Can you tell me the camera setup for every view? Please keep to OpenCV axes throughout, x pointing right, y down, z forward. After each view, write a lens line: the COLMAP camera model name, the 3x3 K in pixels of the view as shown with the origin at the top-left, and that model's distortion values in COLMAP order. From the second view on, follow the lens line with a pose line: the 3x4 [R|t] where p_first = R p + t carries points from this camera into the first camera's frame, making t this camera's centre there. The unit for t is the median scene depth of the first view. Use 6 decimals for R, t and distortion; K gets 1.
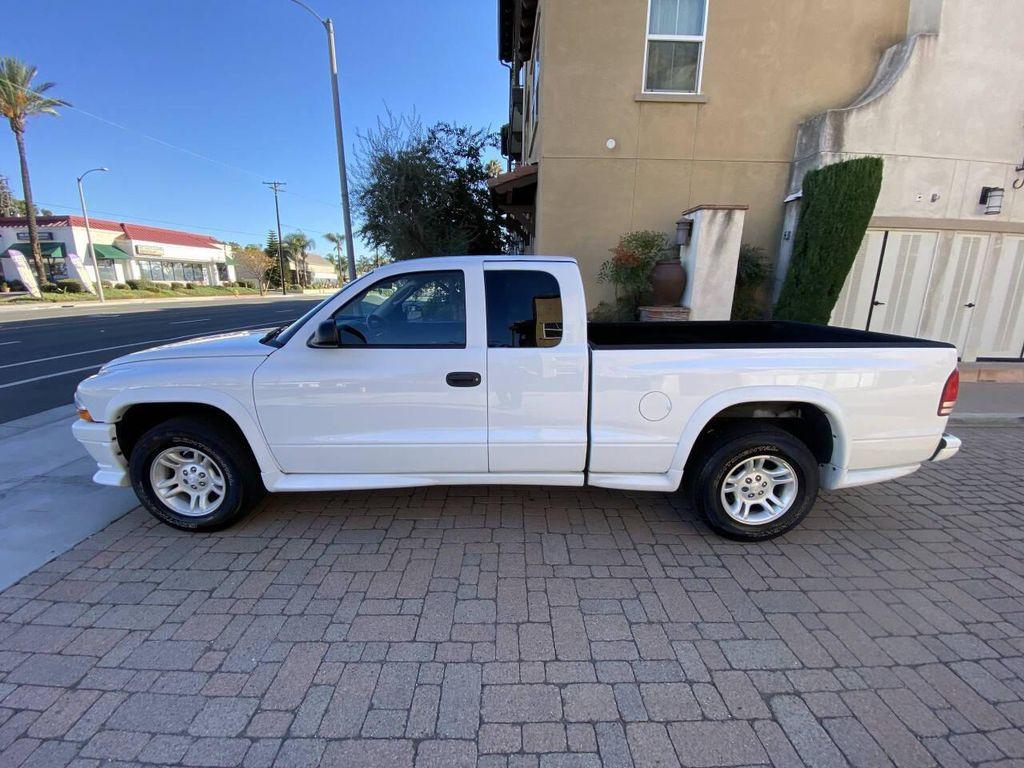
lens RADIAL K [[416.2, 0, 511.1], [0, 416.2, 386.4], [0, 0, 1]] dist [0.010565, -0.015513]
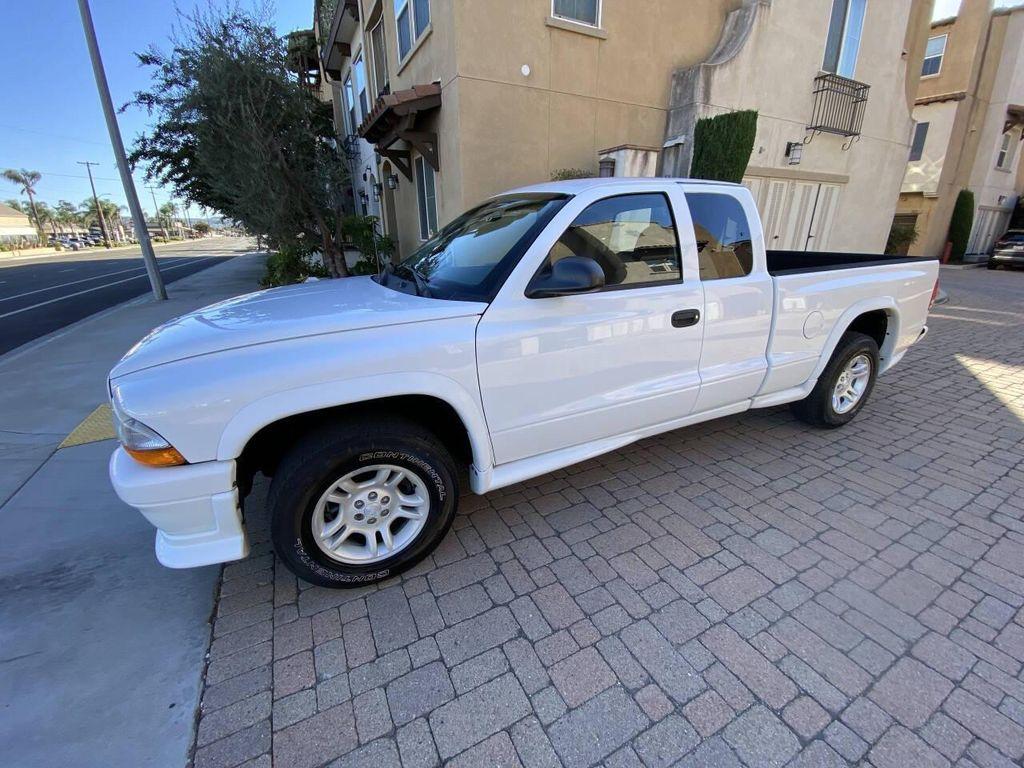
lens RADIAL K [[416.2, 0, 510.1], [0, 416.2, 386.6], [0, 0, 1]] dist [0.010565, -0.015513]
pose [[0.896328, -0.169666, 0.409646, -0.797037], [0.122212, 0.982640, 0.139581, -0.041043], [-0.426217, -0.075047, 0.901503, 0.305258]]
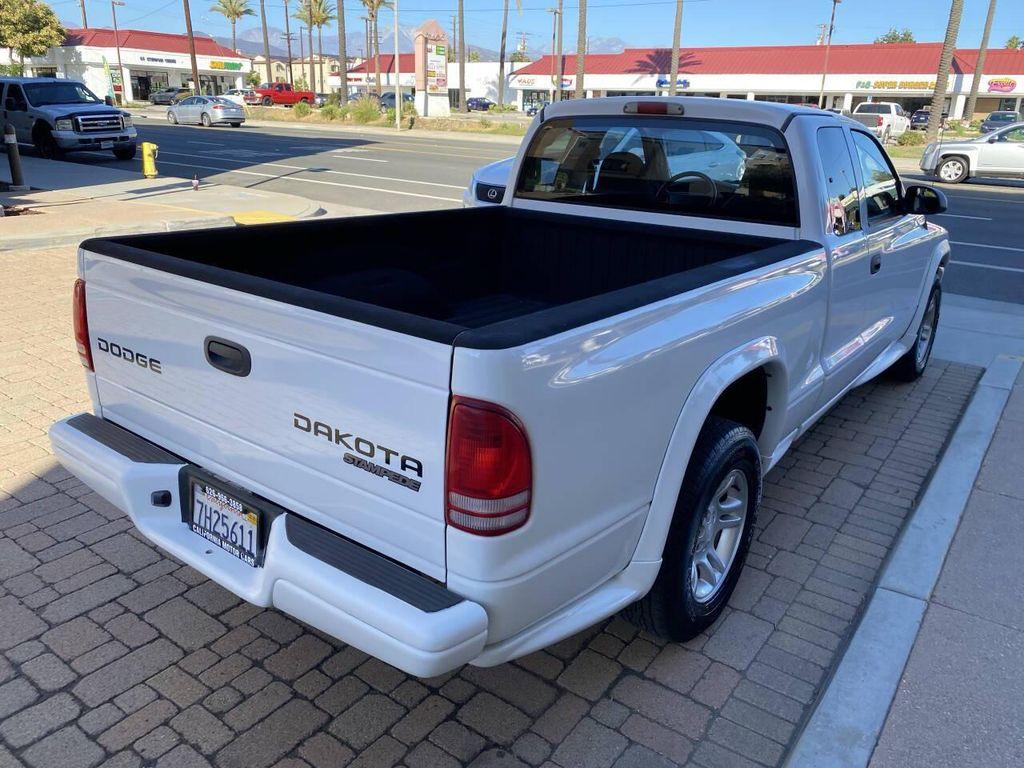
lens RADIAL K [[785.2, 0, 515.9], [0, 785.2, 368.4], [0, 0, 1]] dist [0.024009, -0.022081]
pose [[-0.595770, 0.223224, -0.771511, 1.464472], [-0.227659, 0.874265, 0.428756, -0.490226], [0.770214, 0.431081, -0.470042, 1.857359]]
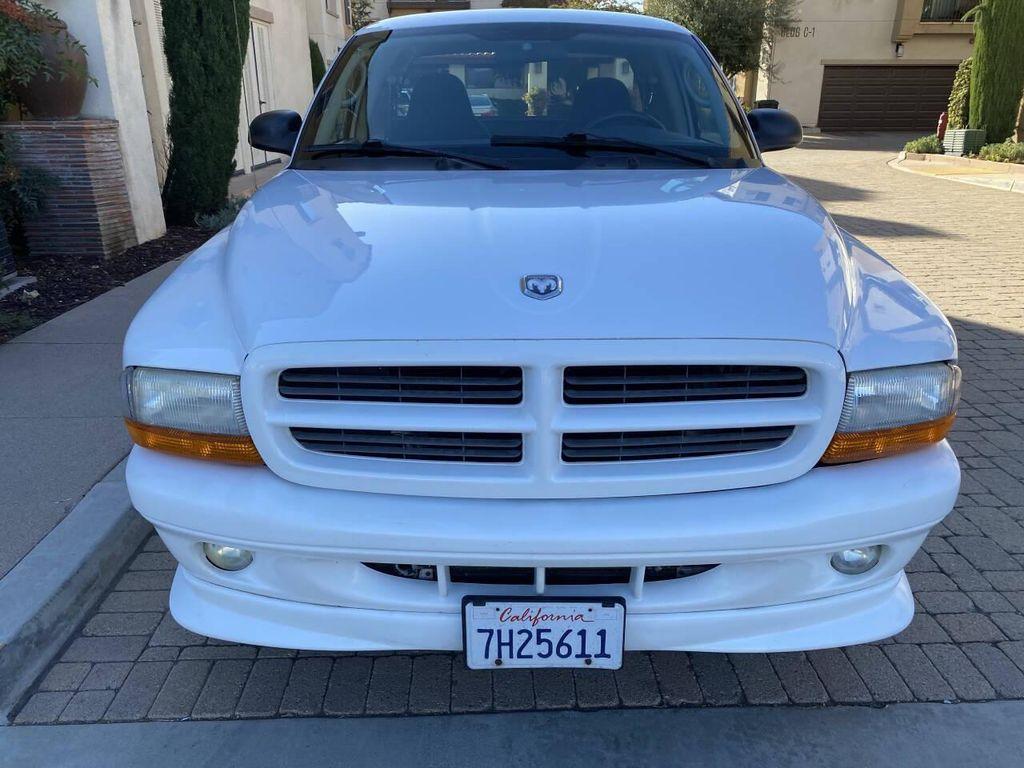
lens RADIAL K [[785.2, 0, 512.7], [0, 785.2, 384.0], [0, 0, 1]] dist [0.024009, -0.022081]
pose [[-0.008723, -0.352565, 0.935747, -1.585377], [0.240602, 0.907551, 0.344184, -0.263115], [-0.970585, 0.228145, 0.076911, 1.252550]]
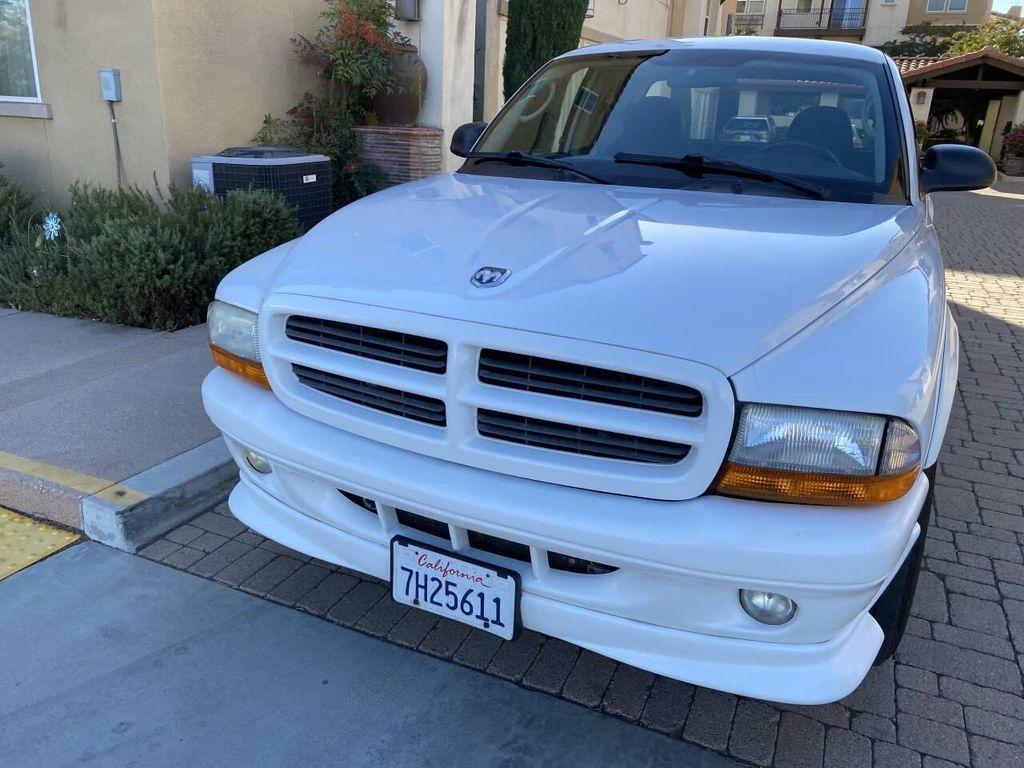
lens RADIAL K [[785.2, 0, 516.6], [0, 785.2, 367.8], [0, 0, 1]] dist [0.024009, -0.022081]
pose [[0.424986, -0.272251, 0.863288, -1.593134], [0.180054, 0.960066, 0.214133, -0.187631], [-0.887112, 0.064435, 0.457034, 0.946720]]
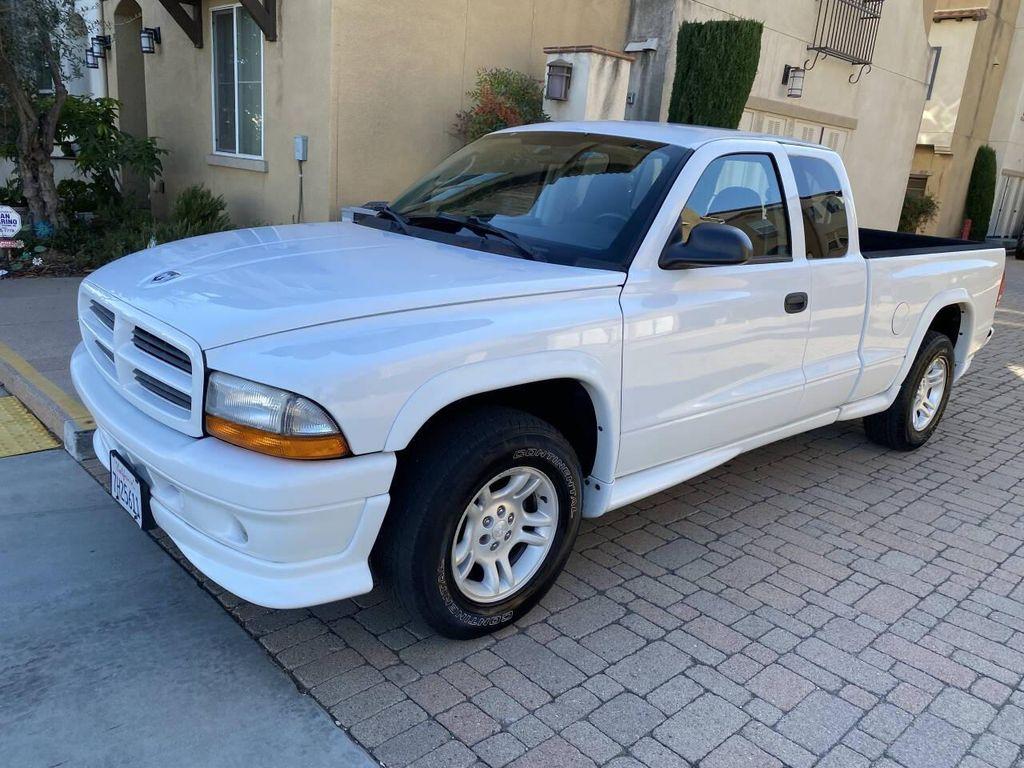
lens RADIAL K [[785.2, 0, 515.1], [0, 785.2, 386.5], [0, 0, 1]] dist [0.024009, -0.022081]
pose [[0.732490, -0.136311, 0.666991, -1.366744], [0.087469, 0.990473, 0.106362, -0.059094], [-0.675135, -0.019568, 0.737435, 0.259200]]
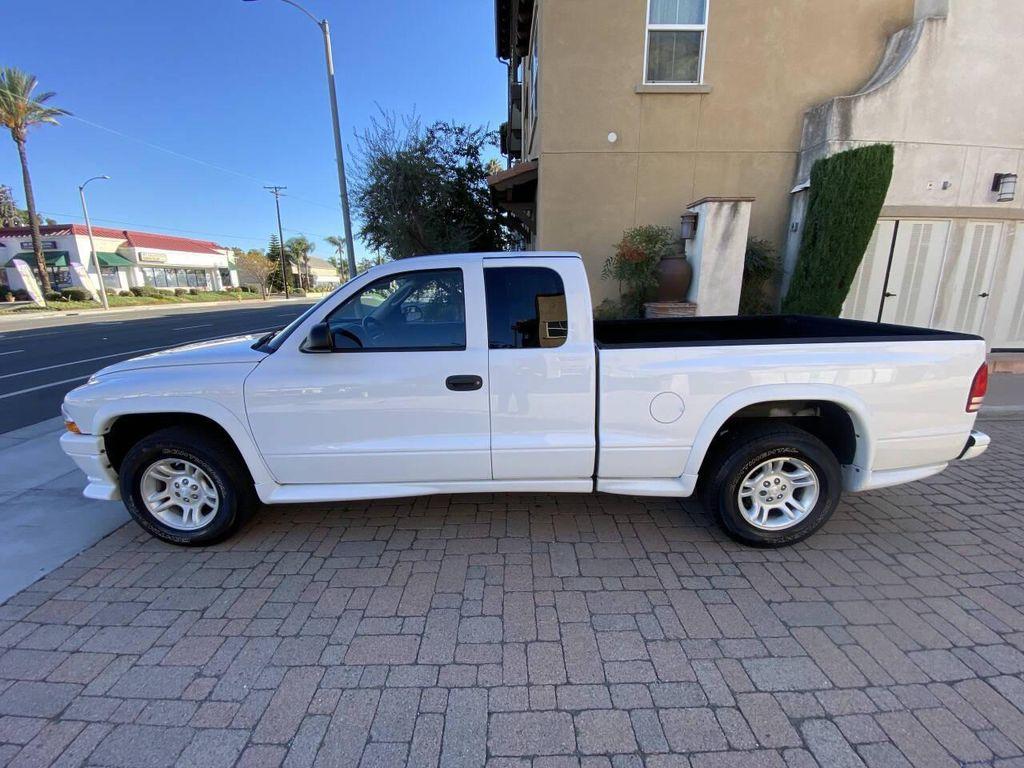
lens RADIAL K [[416.2, 0, 511.4], [0, 416.2, 386.7], [0, 0, 1]] dist [0.010565, -0.015513]
pose [[0.999785, -0.018559, -0.009283, 0.002095], [0.018580, 0.999825, 0.002096, -0.007737], [0.009242, -0.002268, 0.999955, 0.046685]]
